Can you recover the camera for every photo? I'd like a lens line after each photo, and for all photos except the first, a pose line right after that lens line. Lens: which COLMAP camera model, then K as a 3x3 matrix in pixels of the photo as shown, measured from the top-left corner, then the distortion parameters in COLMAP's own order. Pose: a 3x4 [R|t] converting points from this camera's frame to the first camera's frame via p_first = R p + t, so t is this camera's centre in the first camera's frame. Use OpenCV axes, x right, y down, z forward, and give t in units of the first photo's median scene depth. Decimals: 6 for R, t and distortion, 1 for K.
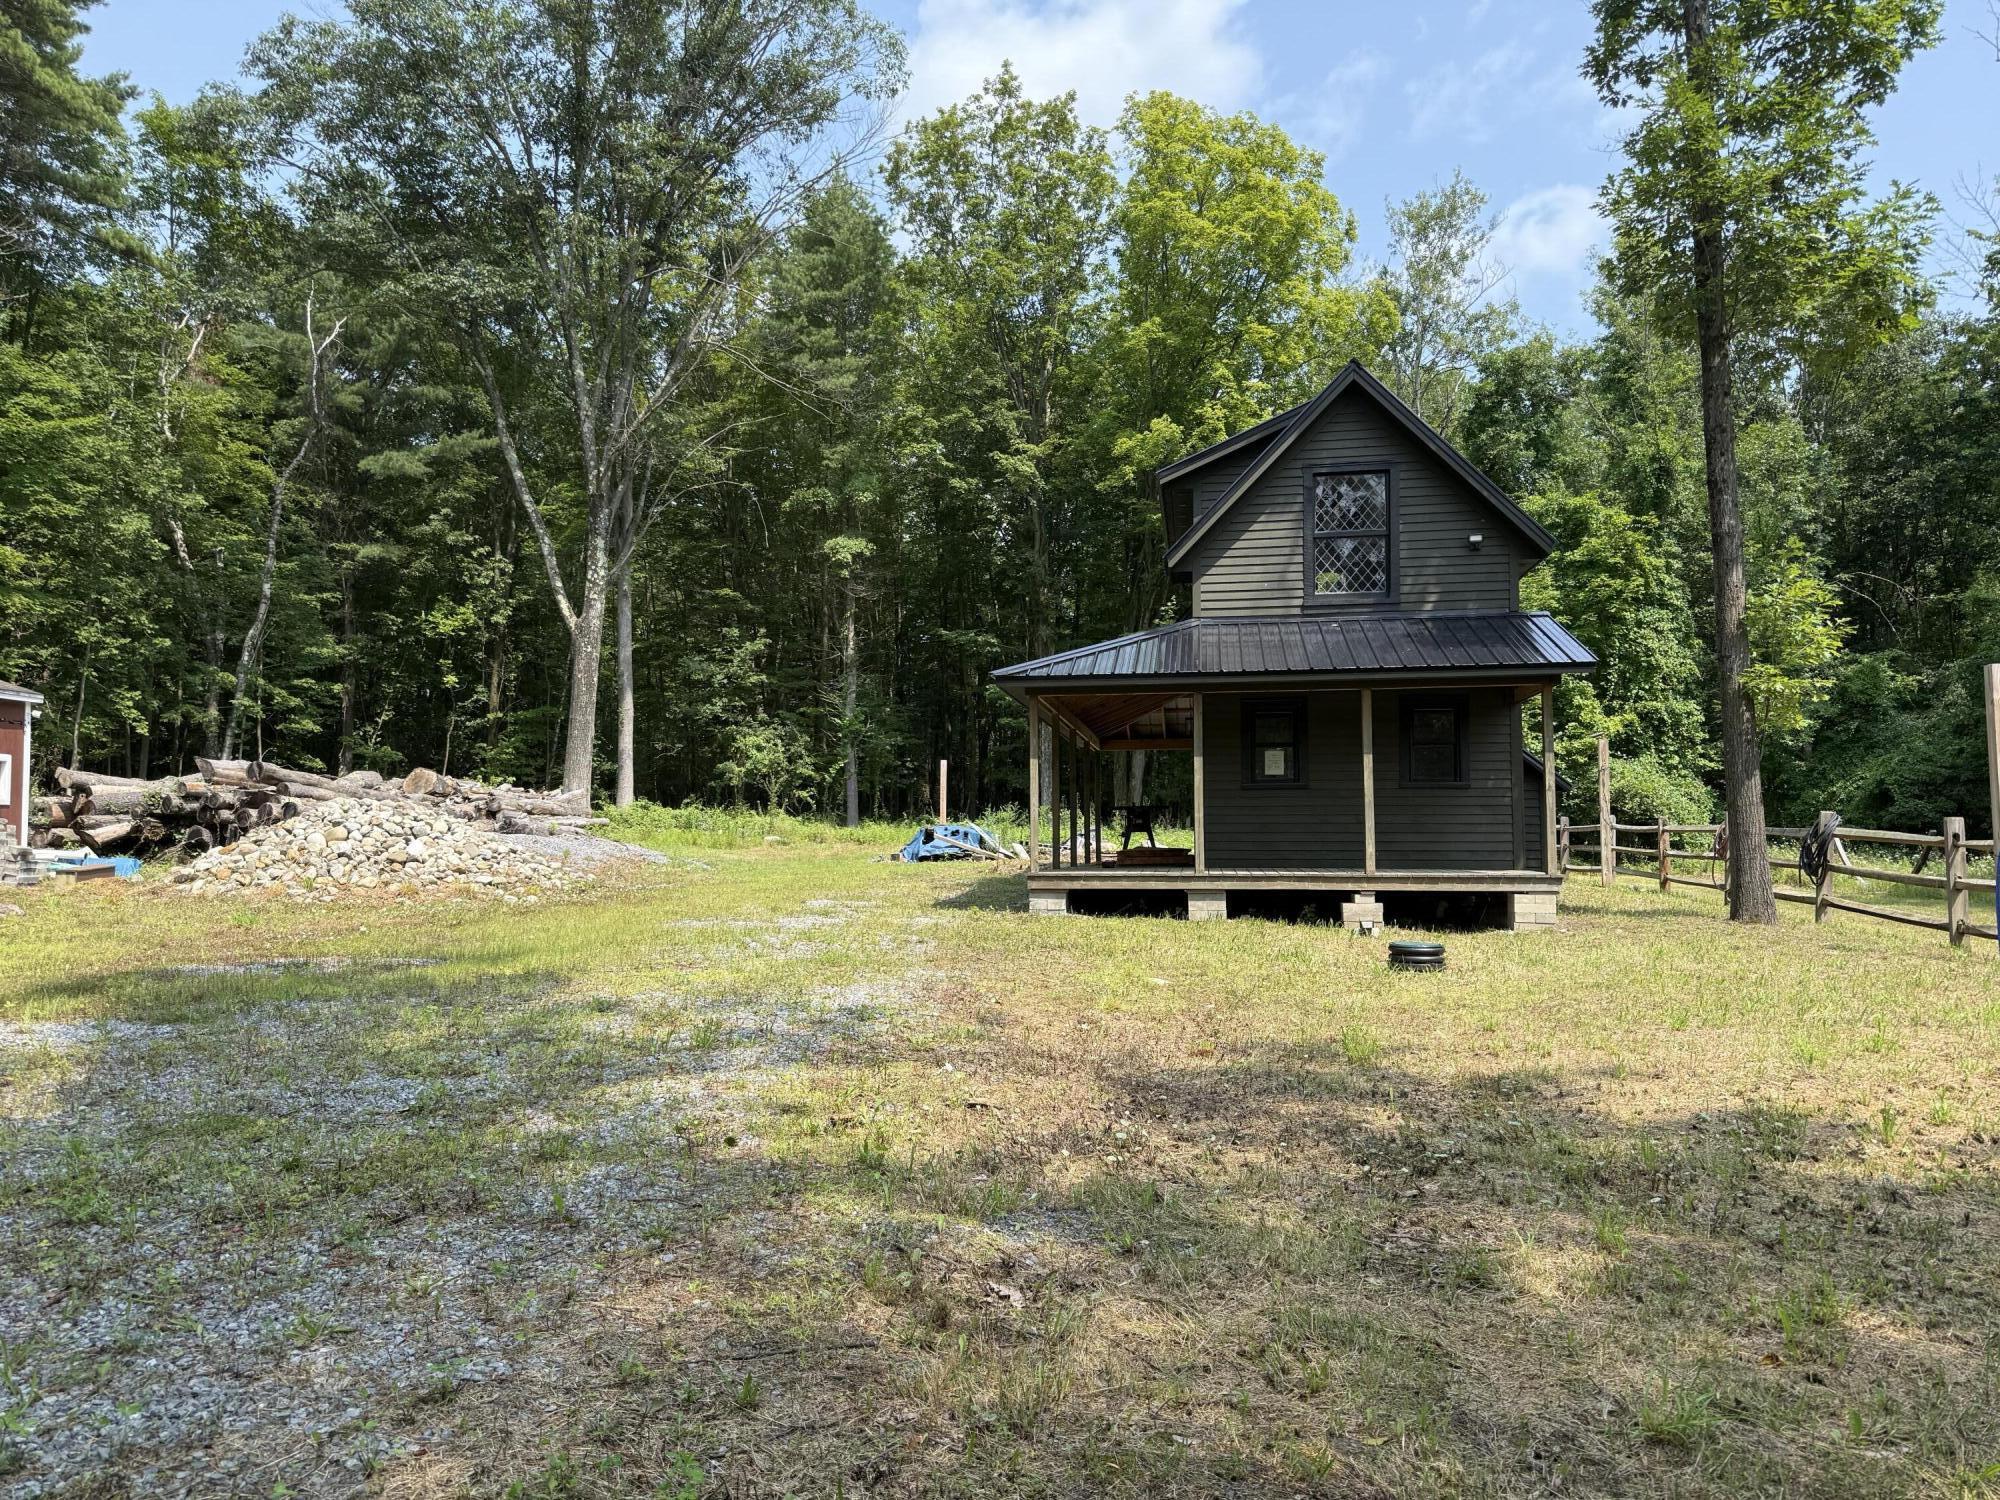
lens RADIAL K [[1401.3, 0, 995.8], [0, 1401.3, 749.3], [0, 0, 1]] dist [0.108422, -0.156598]
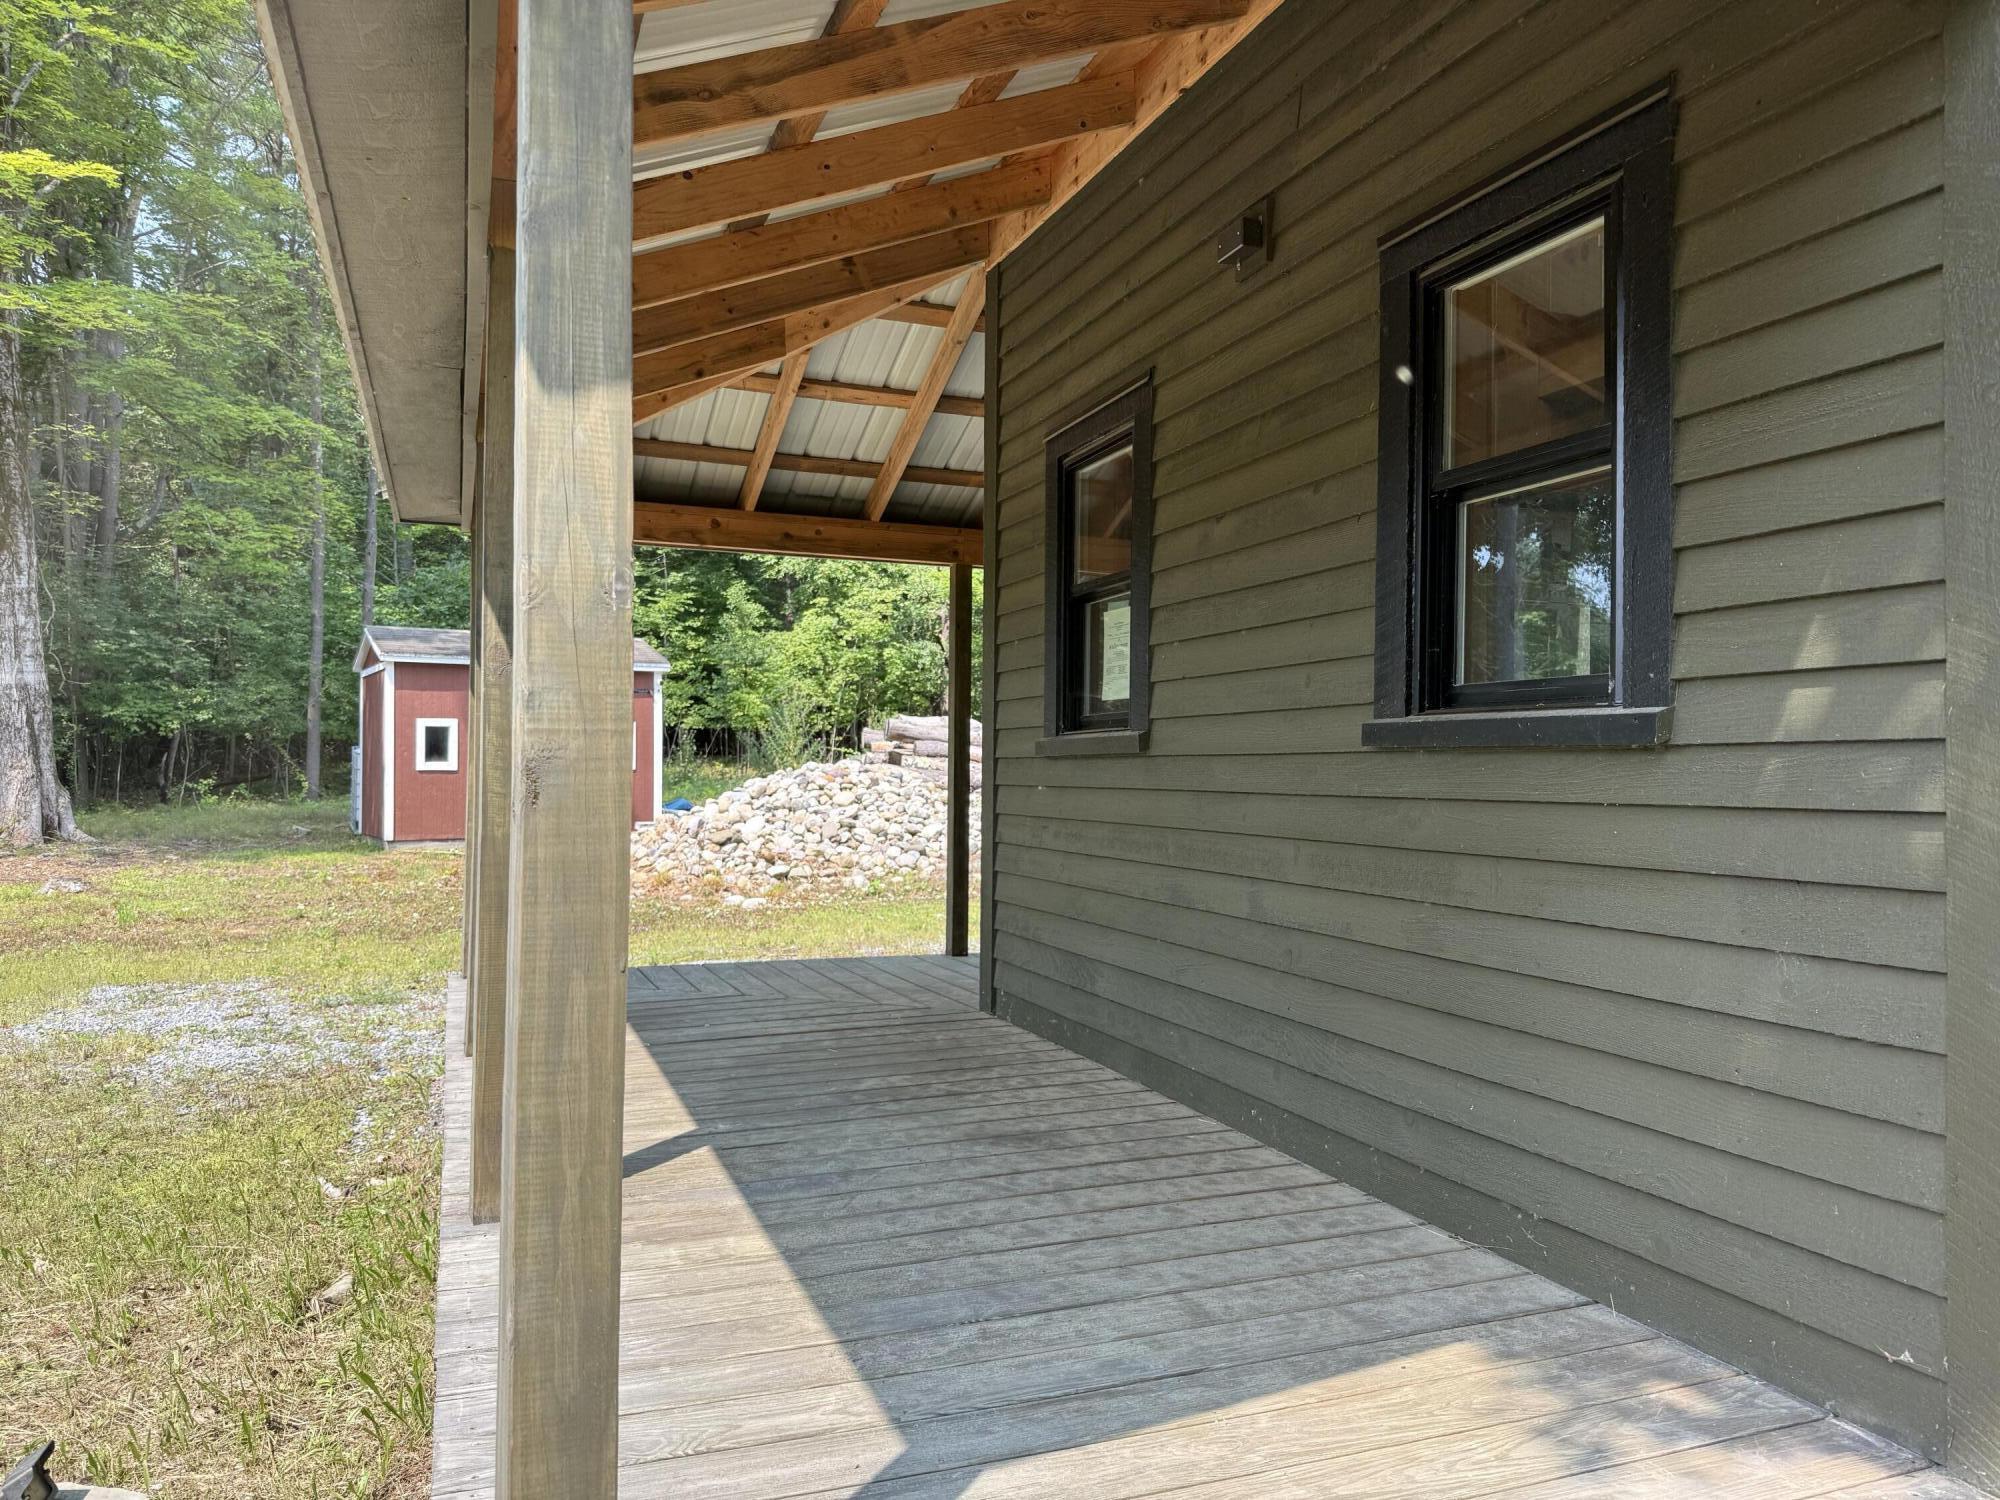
lens RADIAL K [[1401.3, 0, 995.8], [0, 1401.3, 749.3], [0, 0, 1]] dist [0.108422, -0.156598]
pose [[0.497410, -0.007626, -0.867482, 0.176440], [0.044192, 0.998886, 0.016558, 0.009440], [0.866390, -0.046571, 0.497192, 0.365595]]
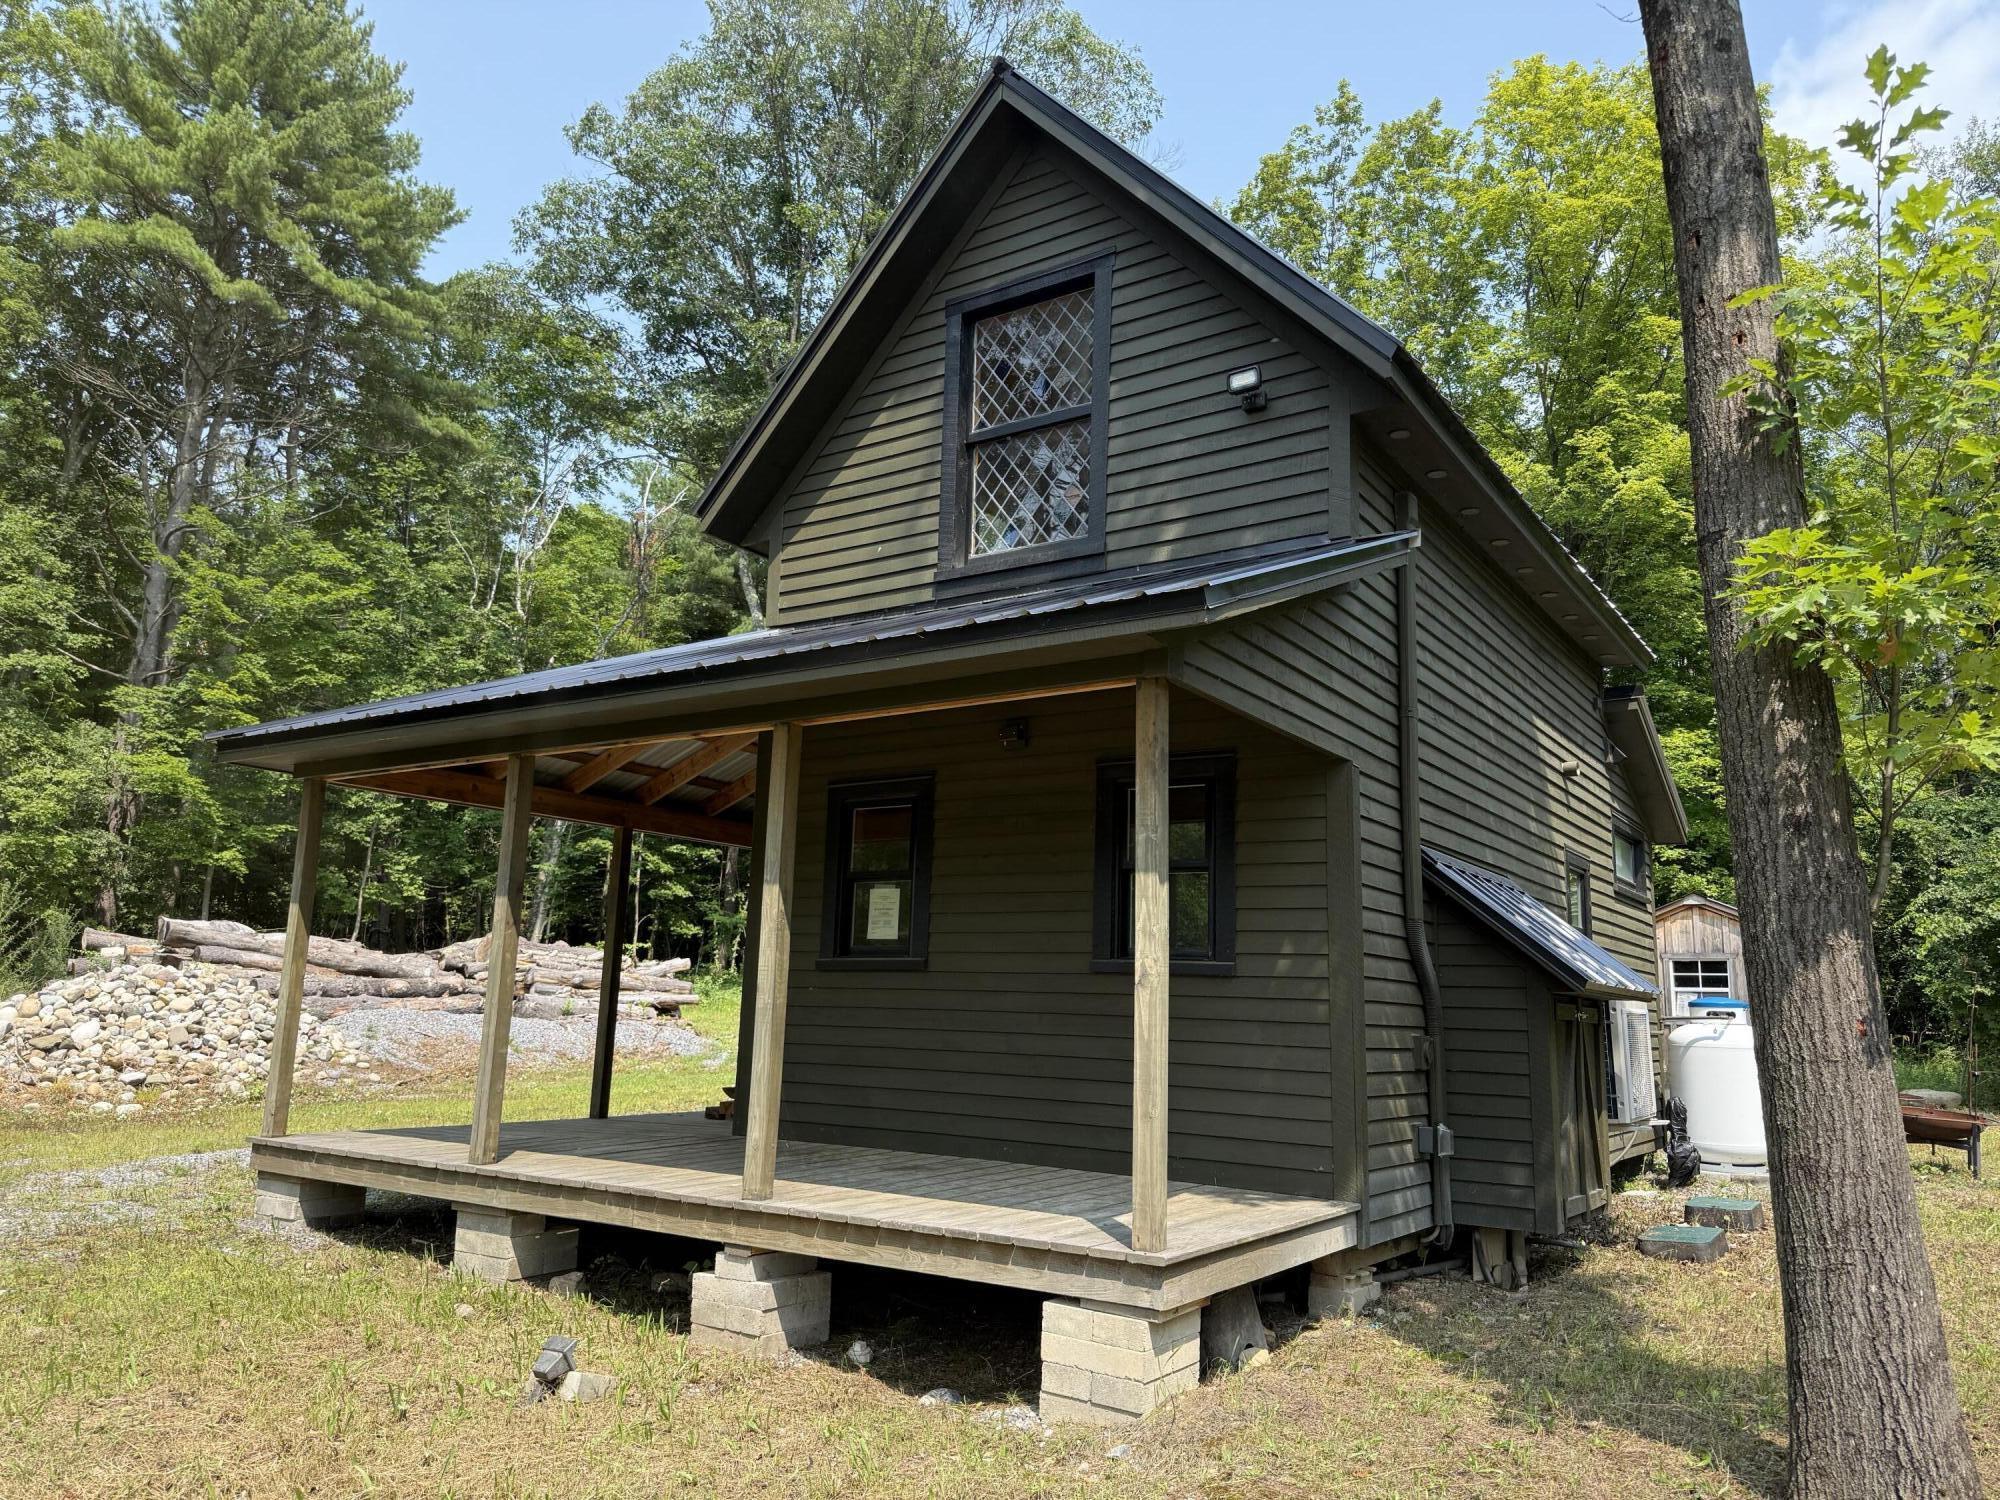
lens RADIAL K [[1401.3, 0, 995.8], [0, 1401.3, 749.3], [0, 0, 1]] dist [0.108422, -0.156598]
pose [[0.905651, -0.048661, -0.421223, 0.185887], [-0.003384, 0.992532, -0.121936, 0.005200], [0.424011, 0.111857, 0.898723, 0.252286]]
